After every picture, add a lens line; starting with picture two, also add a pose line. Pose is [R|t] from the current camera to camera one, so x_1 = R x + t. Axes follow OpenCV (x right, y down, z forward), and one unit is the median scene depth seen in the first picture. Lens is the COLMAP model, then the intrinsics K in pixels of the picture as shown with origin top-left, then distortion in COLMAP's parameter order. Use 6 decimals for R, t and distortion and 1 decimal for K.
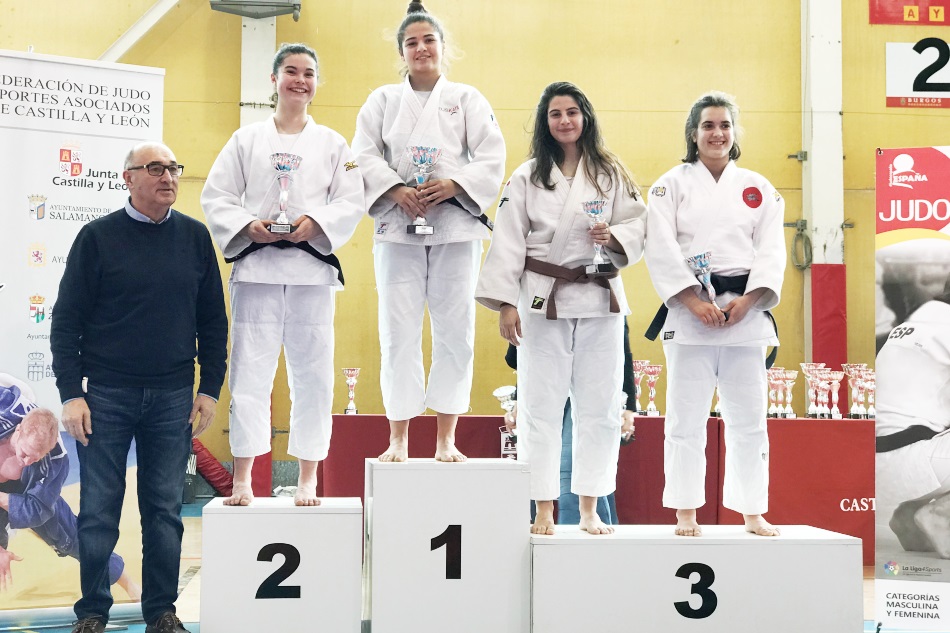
lens RADIAL K [[1485.8, 0, 469.7], [0, 1485.8, 328.6], [0, 0, 1]] dist [0.055645, -0.114027]
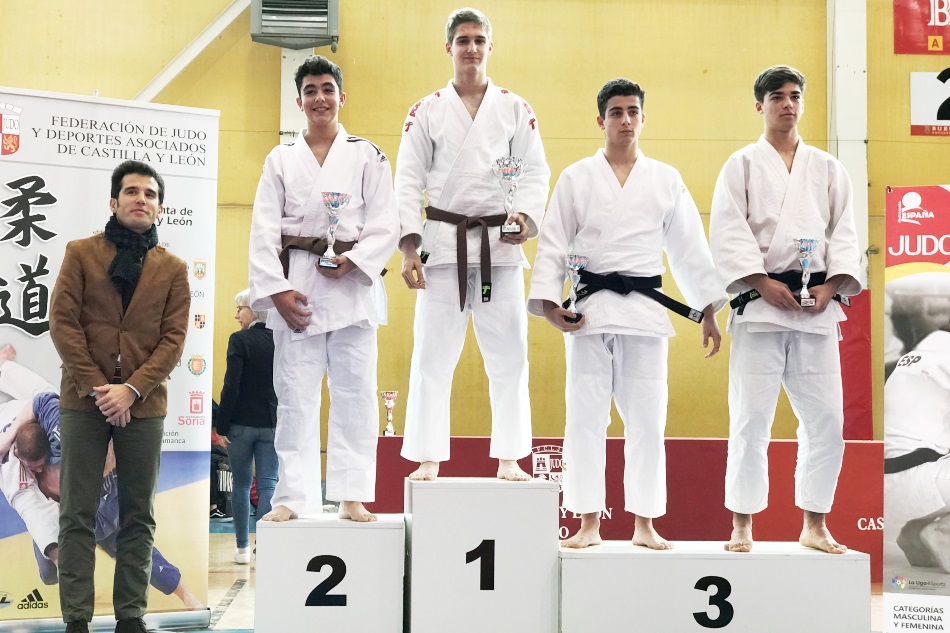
lens RADIAL K [[1559.5, 0, 493.3], [0, 1559.5, 312.9], [0, 0, 1]] dist [0.037320, 0.057214]
pose [[0.999985, 0.003234, -0.004431, -0.002120], [-0.003321, 0.999801, -0.019690, -0.008157], [0.004367, 0.019705, 0.999796, -0.114298]]
